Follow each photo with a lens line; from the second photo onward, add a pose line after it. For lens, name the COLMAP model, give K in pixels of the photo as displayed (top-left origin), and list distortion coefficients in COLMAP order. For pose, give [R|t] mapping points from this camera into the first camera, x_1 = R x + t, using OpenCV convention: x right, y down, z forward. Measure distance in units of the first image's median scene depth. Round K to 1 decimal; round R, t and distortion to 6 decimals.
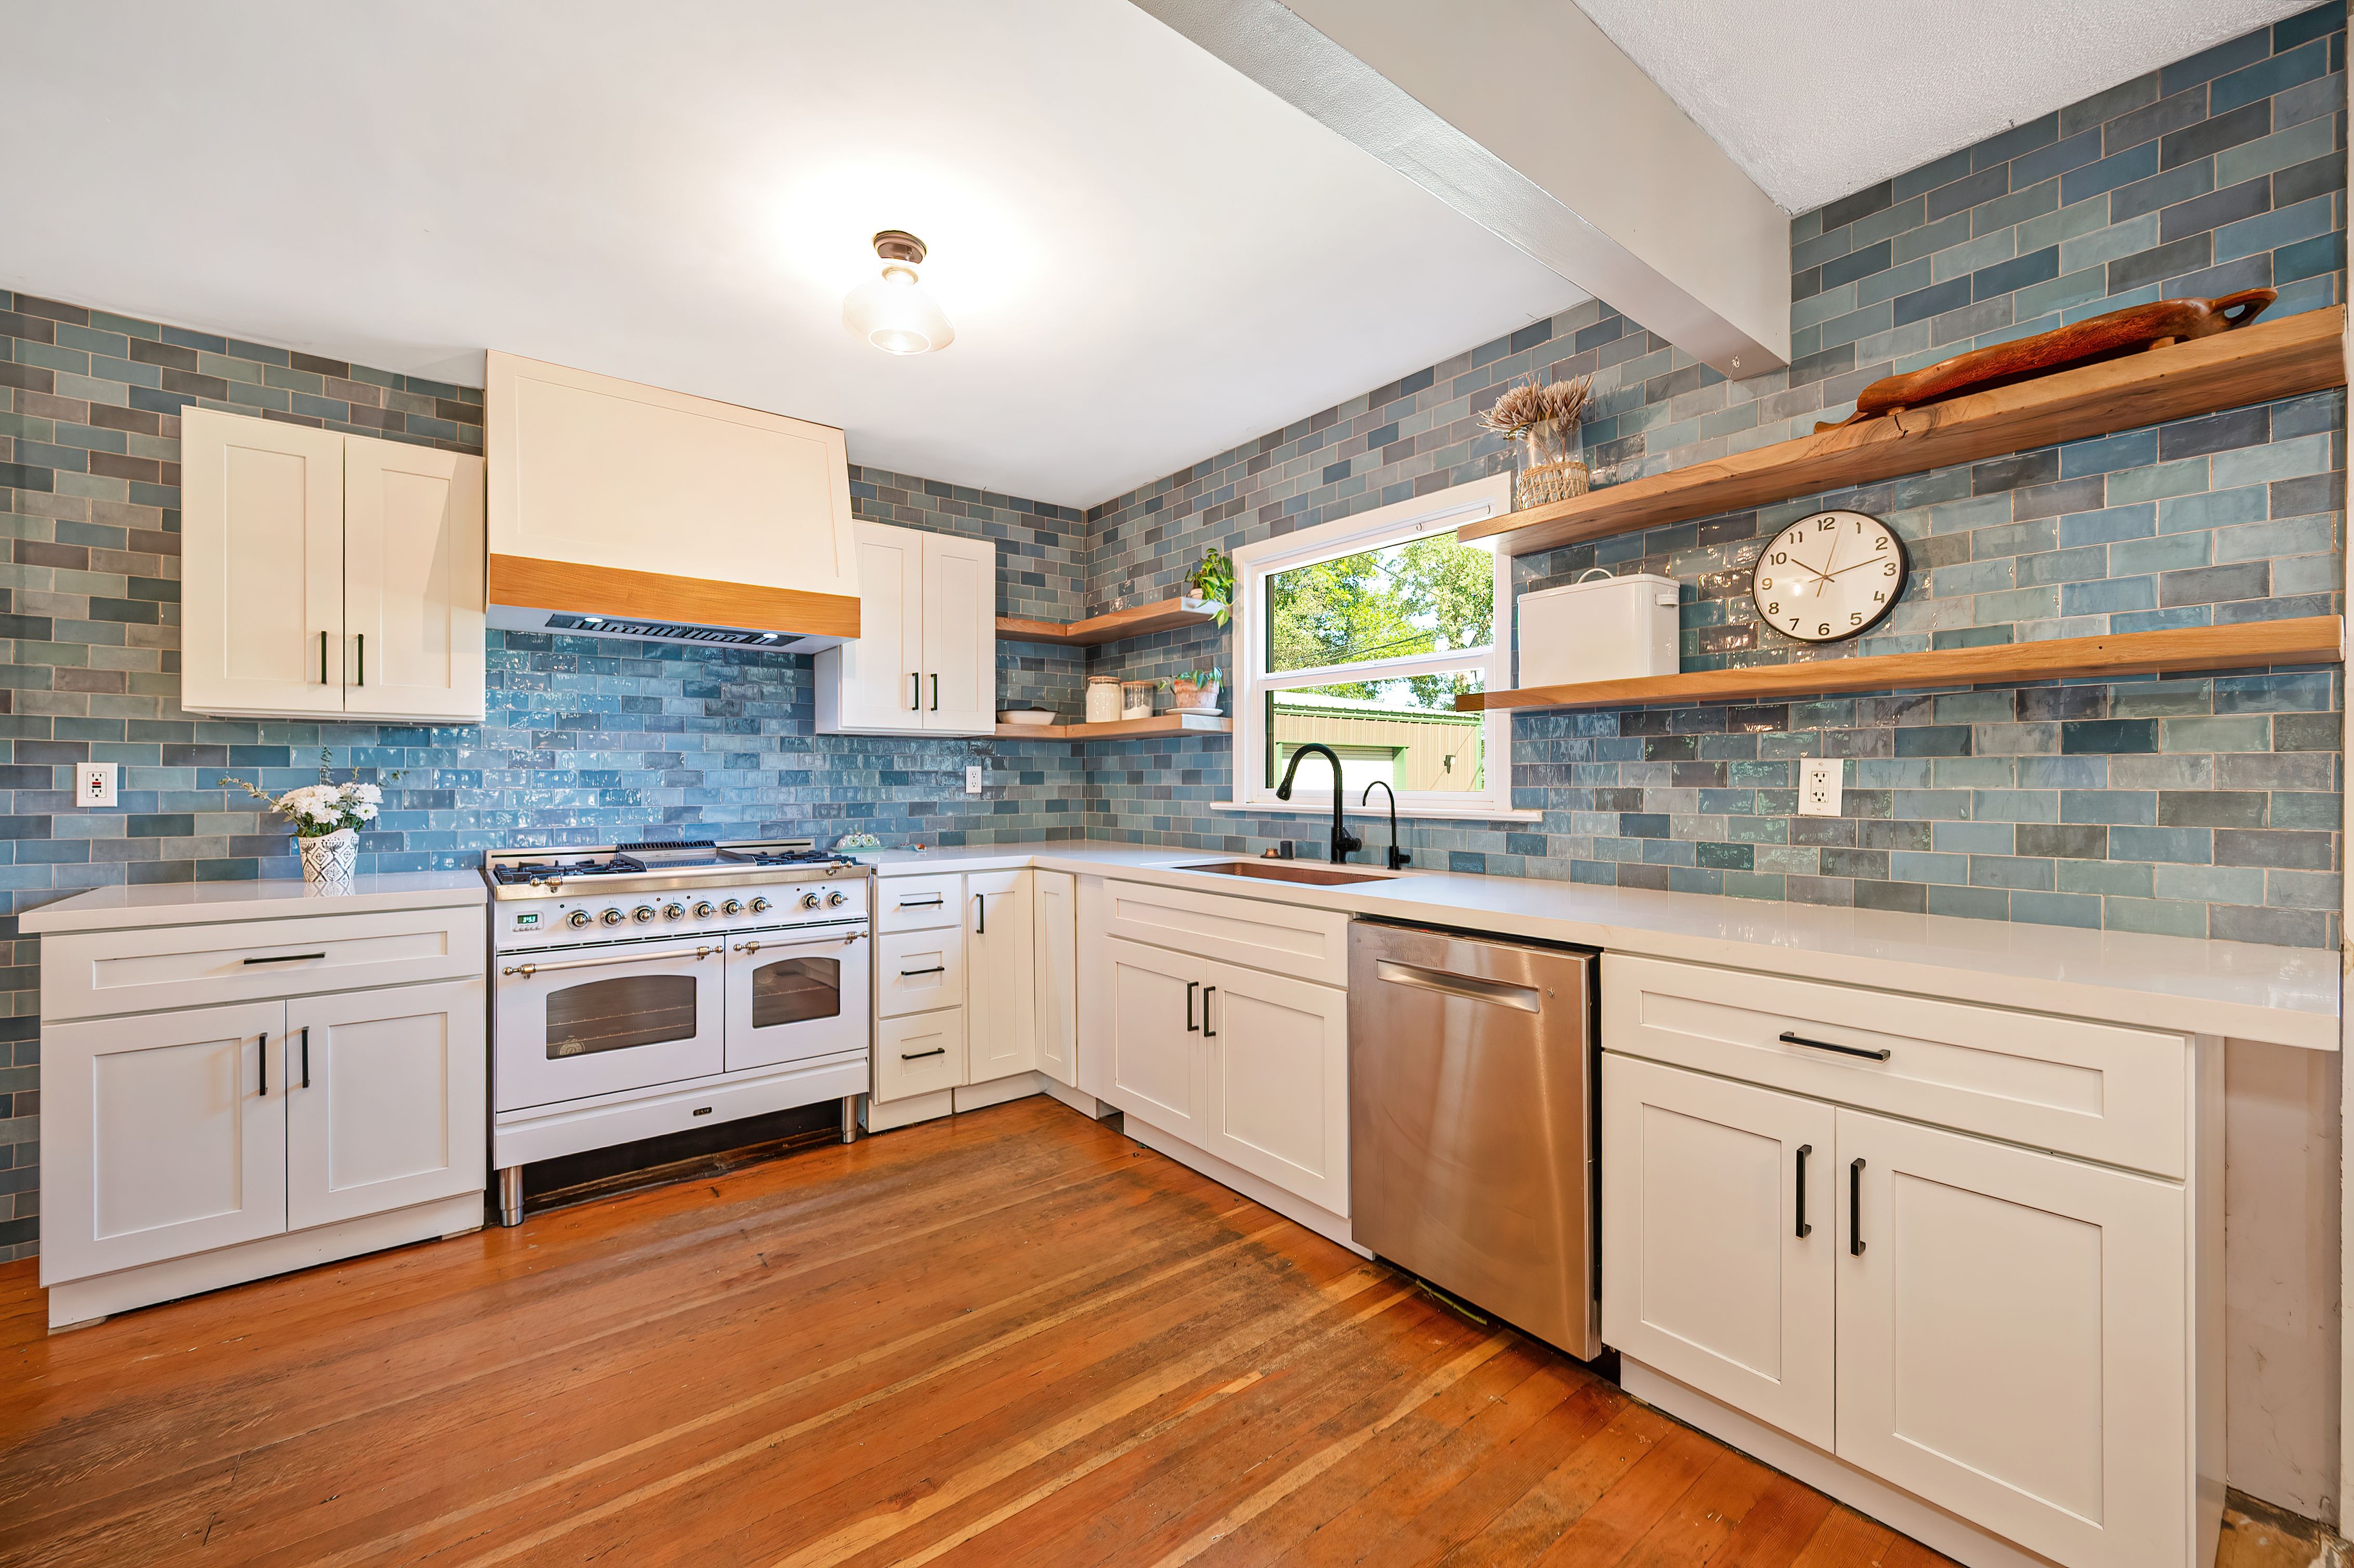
lens RADIAL K [[935.4, 0, 1163.2], [0, 935.4, 771.1], [0, 0, 1]] dist [0.001064, -0.000105]
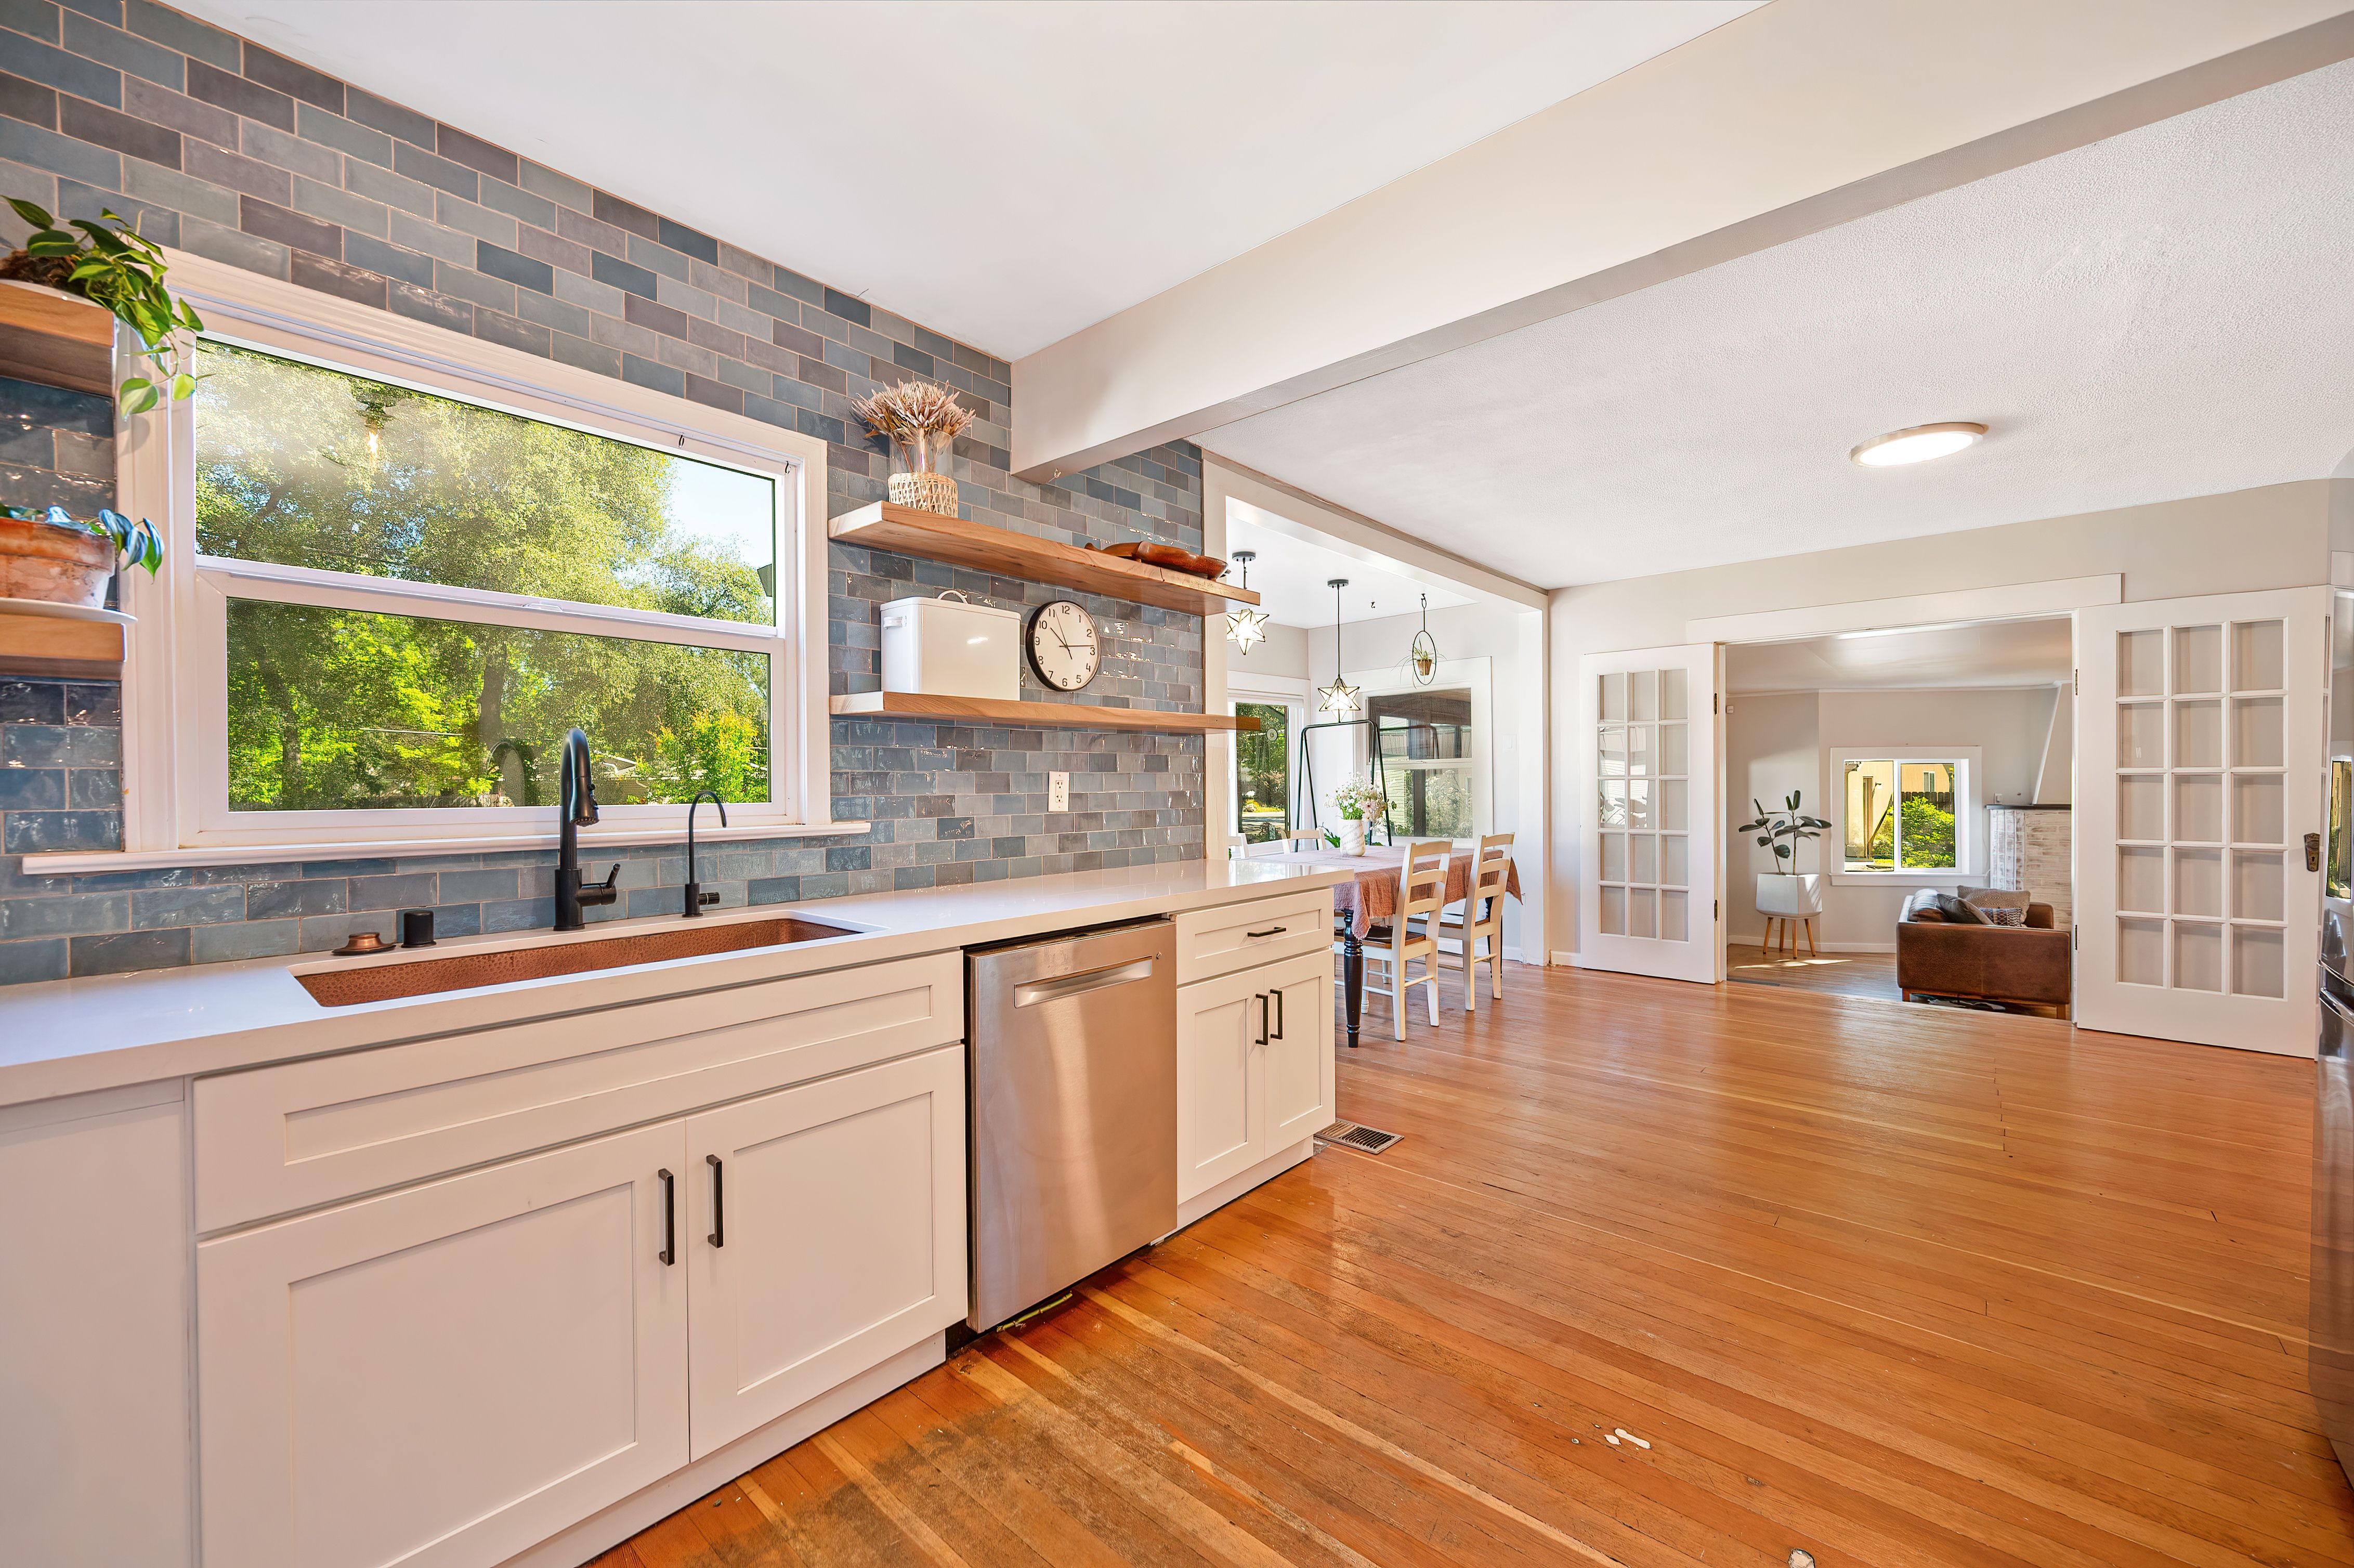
lens RADIAL K [[935.4, 0, 1190.9], [0, 935.4, 781.6], [0, 0, 1]] dist [0.001064, -0.000105]
pose [[-0.201381, 0.003575, 0.979506, -0.682657], [-0.001602, 0.999991, -0.003979, 0.006686], [-0.979512, -0.002370, -0.201374, 1.009198]]
